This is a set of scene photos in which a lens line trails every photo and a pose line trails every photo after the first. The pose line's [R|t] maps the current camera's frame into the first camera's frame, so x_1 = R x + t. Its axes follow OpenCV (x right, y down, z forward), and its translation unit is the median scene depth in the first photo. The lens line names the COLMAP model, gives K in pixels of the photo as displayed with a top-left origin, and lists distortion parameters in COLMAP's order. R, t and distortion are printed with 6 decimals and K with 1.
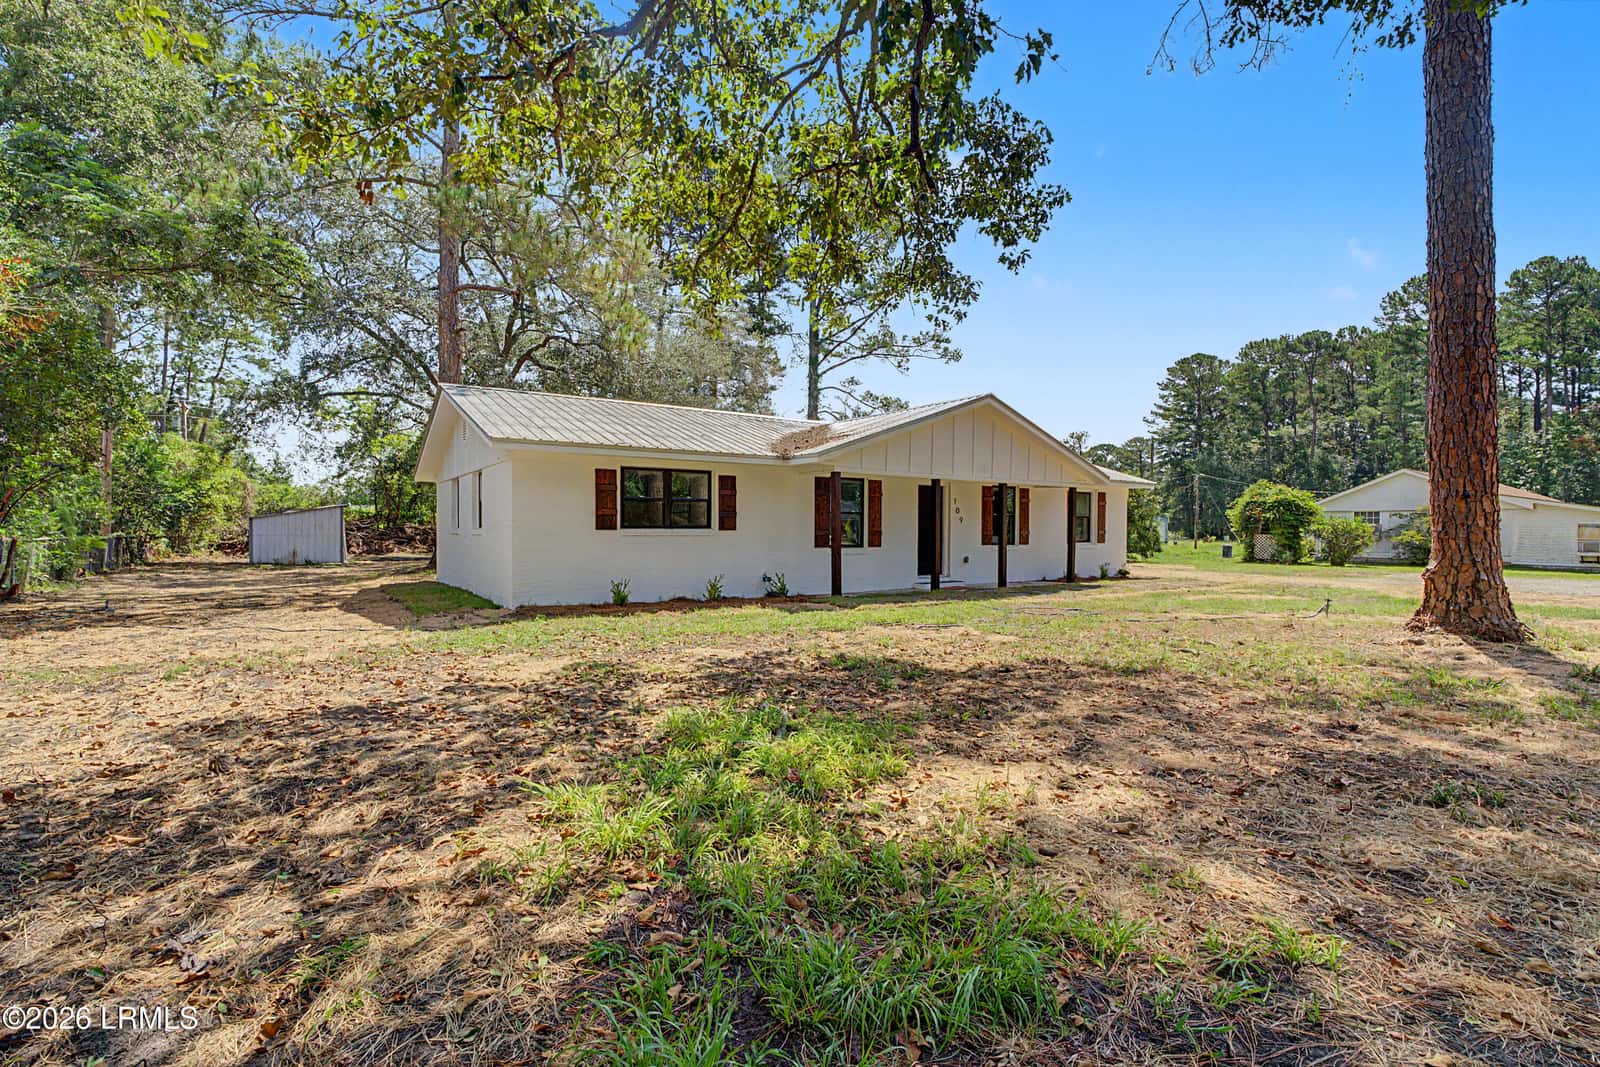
lens RADIAL K [[729.3, 0, 800.6], [0, 729.3, 535.8], [0, 0, 1]] dist [-0.002561, 0.001394]
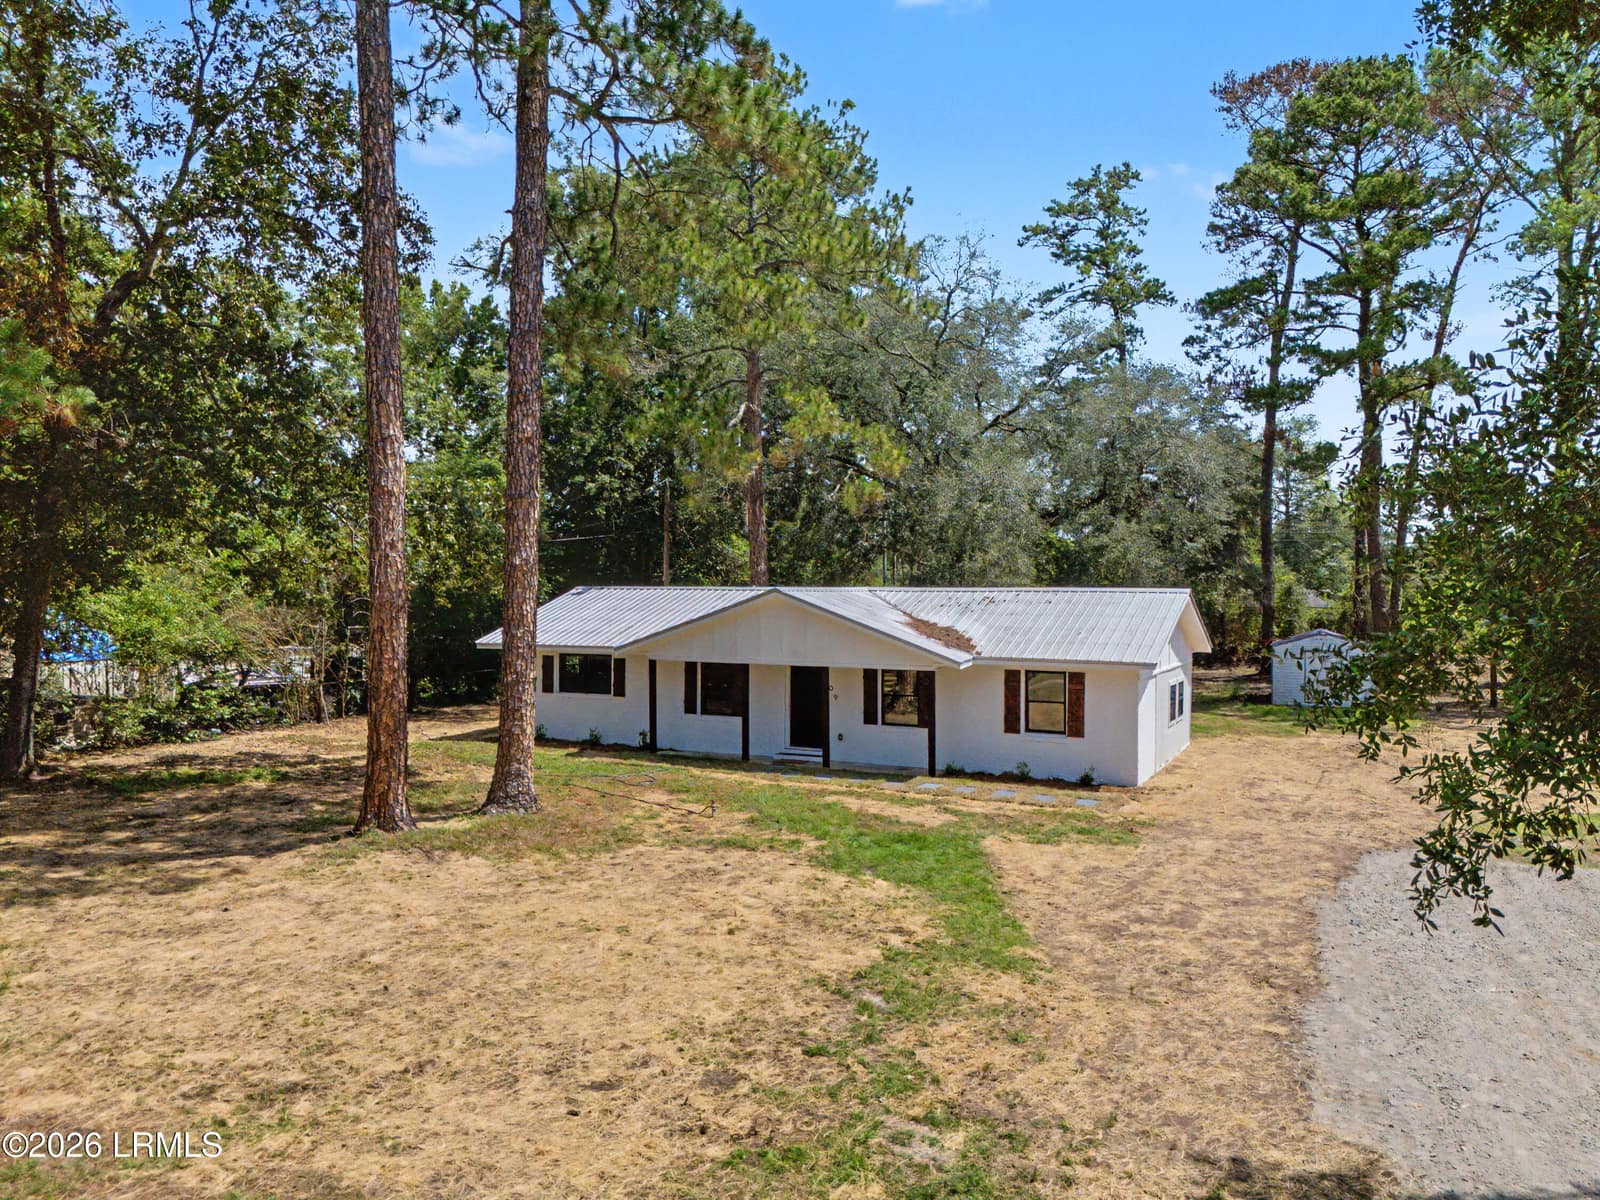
lens RADIAL K [[1205.3, 0, 800.0], [0, 1205.3, 600.0], [0, 0, 1]] dist [0.031392, -0.006411]
pose [[0.483803, 0.014163, -0.875062, 1.684042], [-0.012367, 0.999880, 0.009346, -0.175124], [0.875089, 0.006300, 0.483920, 0.133151]]
